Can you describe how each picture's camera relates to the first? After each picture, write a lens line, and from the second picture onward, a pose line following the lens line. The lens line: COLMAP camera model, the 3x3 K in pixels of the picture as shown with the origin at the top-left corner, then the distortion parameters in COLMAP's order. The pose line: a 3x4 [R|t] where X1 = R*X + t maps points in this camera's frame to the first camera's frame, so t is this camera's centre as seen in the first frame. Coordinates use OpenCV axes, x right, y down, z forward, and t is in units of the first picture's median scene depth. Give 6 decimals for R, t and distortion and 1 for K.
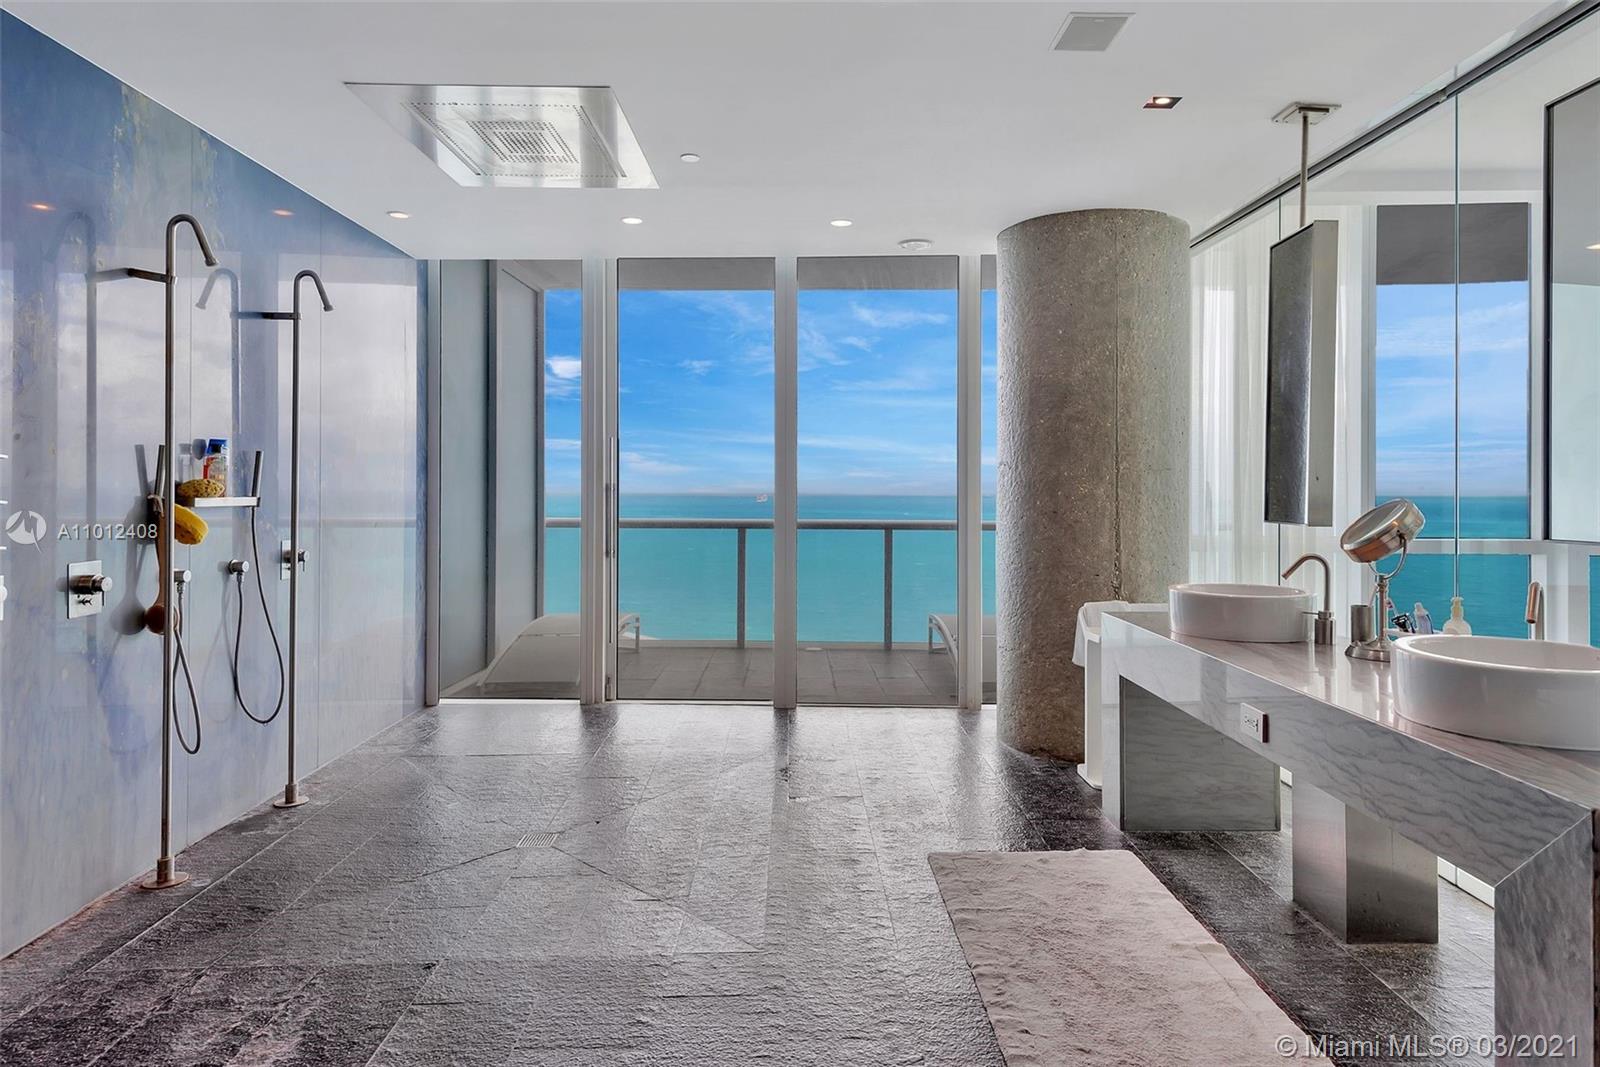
lens RADIAL K [[906.2, 0, 799.8], [0, 906.2, 479.3], [0, 0, 1]] dist [0.048761, -0.027925]
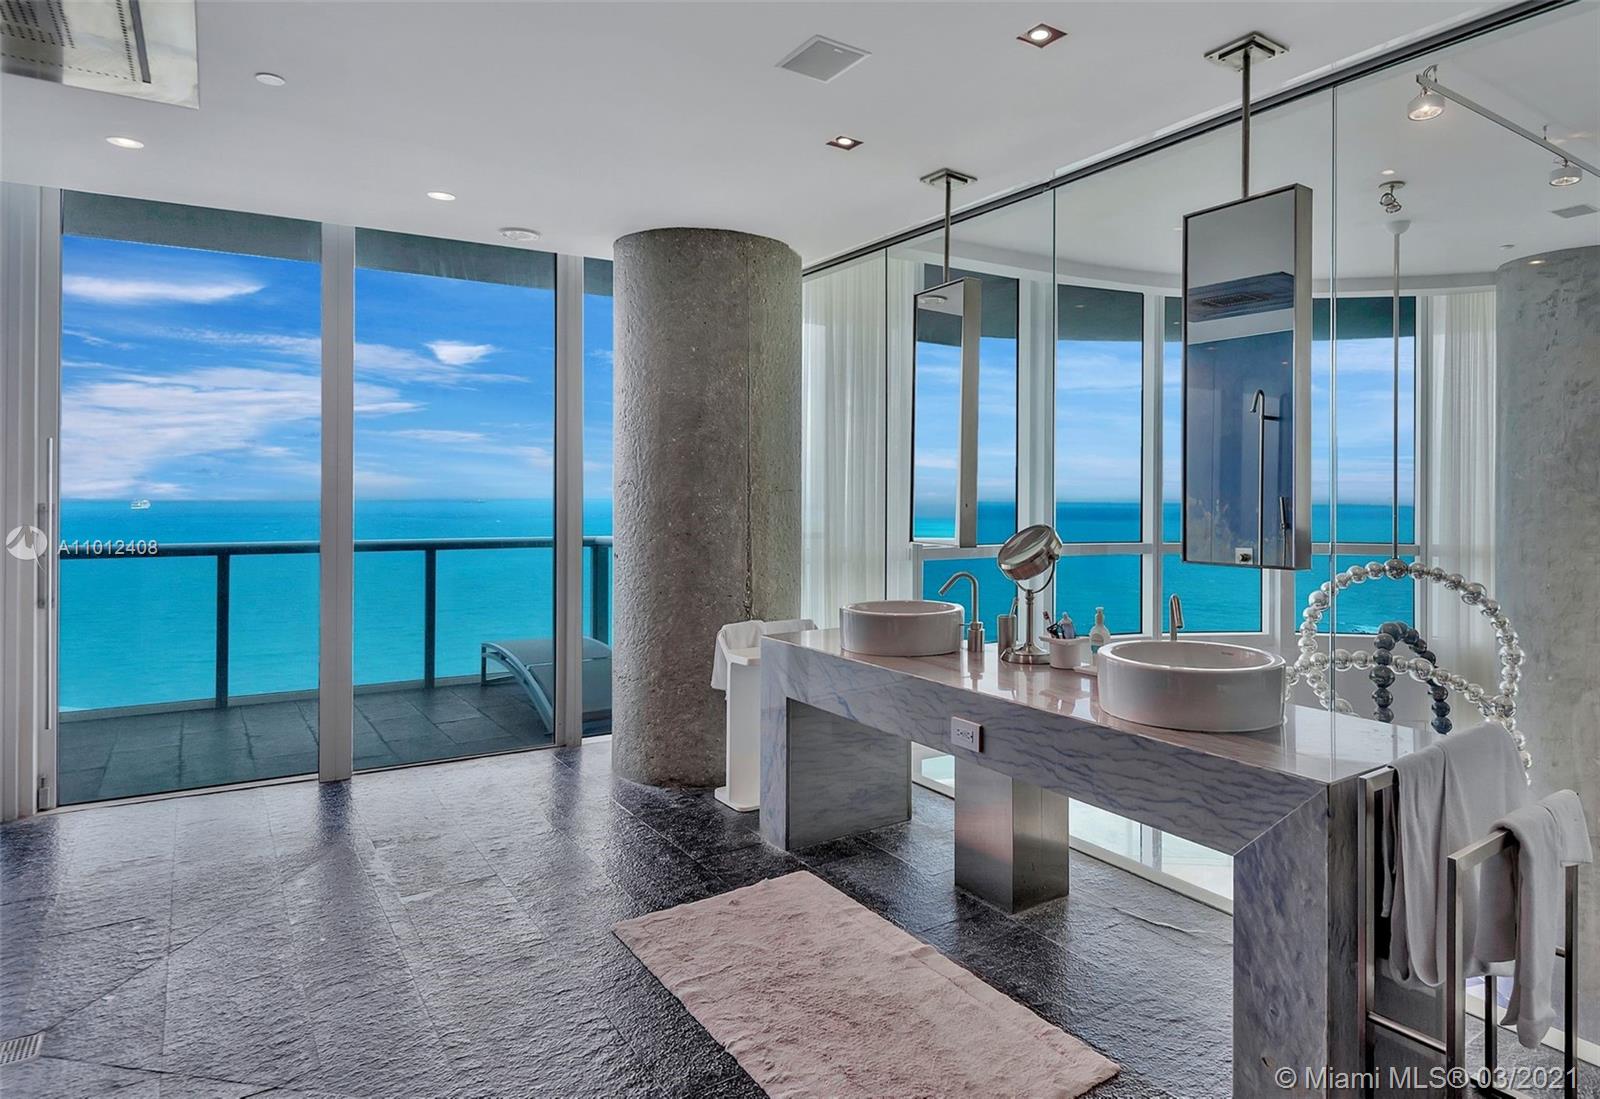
lens RADIAL K [[914.0, 0, 806.1], [0, 914.0, 482.5], [0, 0, 1]] dist [0.035270, -0.029242]
pose [[0.838952, 0.002292, 0.544201, -0.189398], [-0.002645, 0.999996, -0.000134, -0.024480], [-0.544199, -0.001327, 0.838955, 0.140791]]
